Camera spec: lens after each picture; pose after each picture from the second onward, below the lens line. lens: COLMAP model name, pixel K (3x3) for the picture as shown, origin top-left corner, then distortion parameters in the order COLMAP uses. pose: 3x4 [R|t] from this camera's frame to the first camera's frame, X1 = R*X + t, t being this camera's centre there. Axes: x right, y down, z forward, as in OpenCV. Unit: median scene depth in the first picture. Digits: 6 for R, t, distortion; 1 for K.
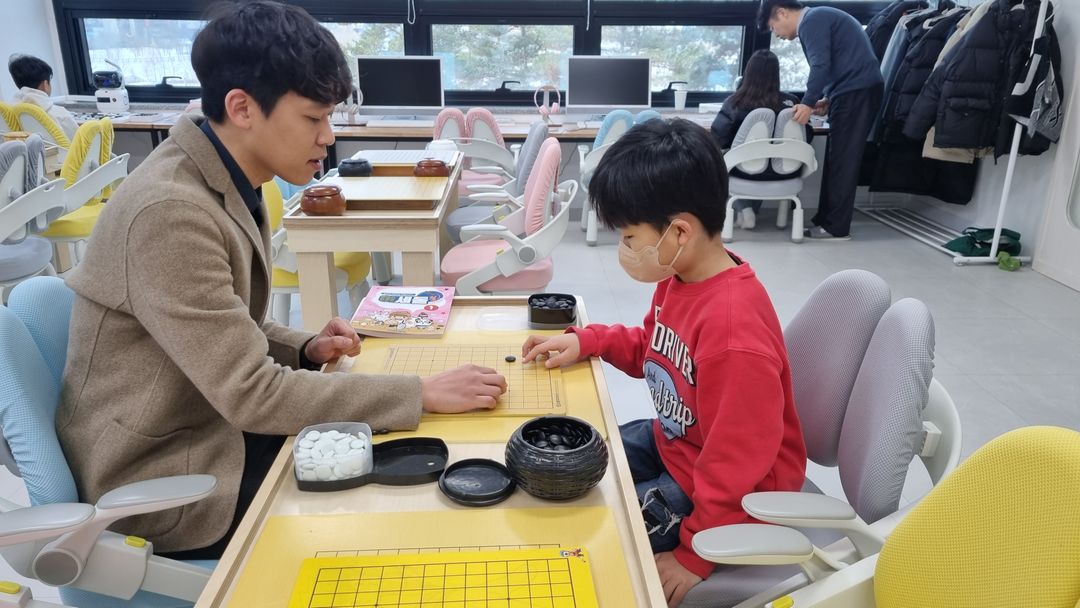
lens RADIAL K [[829.8, 0, 540.0], [0, 829.8, 304.0], [0, 0, 1]] dist [0.014796, 0.003114]
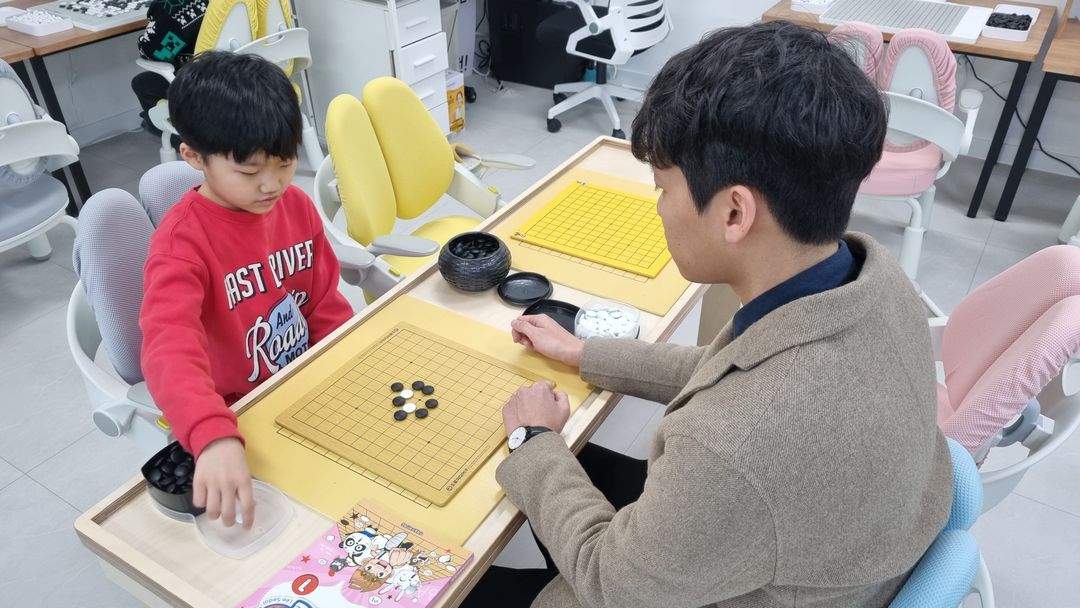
lens RADIAL K [[829.8, 0, 540.0], [0, 829.8, 304.0], [0, 0, 1]] dist [0.014796, 0.003114]
pose [[-0.835246, -0.314153, 0.451300, -0.478250], [0.175343, 0.625720, 0.760085, -0.537784], [-0.521171, 0.713991, -0.467545, 1.085512]]
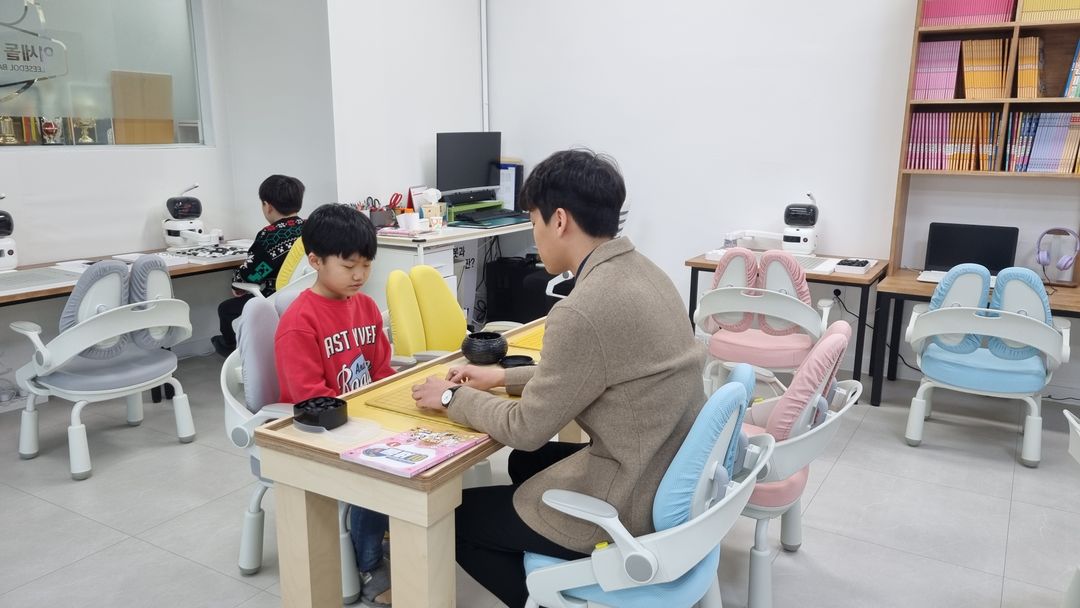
lens RADIAL K [[829.8, 0, 540.0], [0, 829.8, 304.0], [0, 0, 1]] dist [0.014796, 0.003114]
pose [[-0.840831, -0.124231, 0.526849, -0.793511], [0.157723, 0.874844, 0.458008, -0.580017], [-0.517810, 0.468203, -0.716002, 1.559219]]
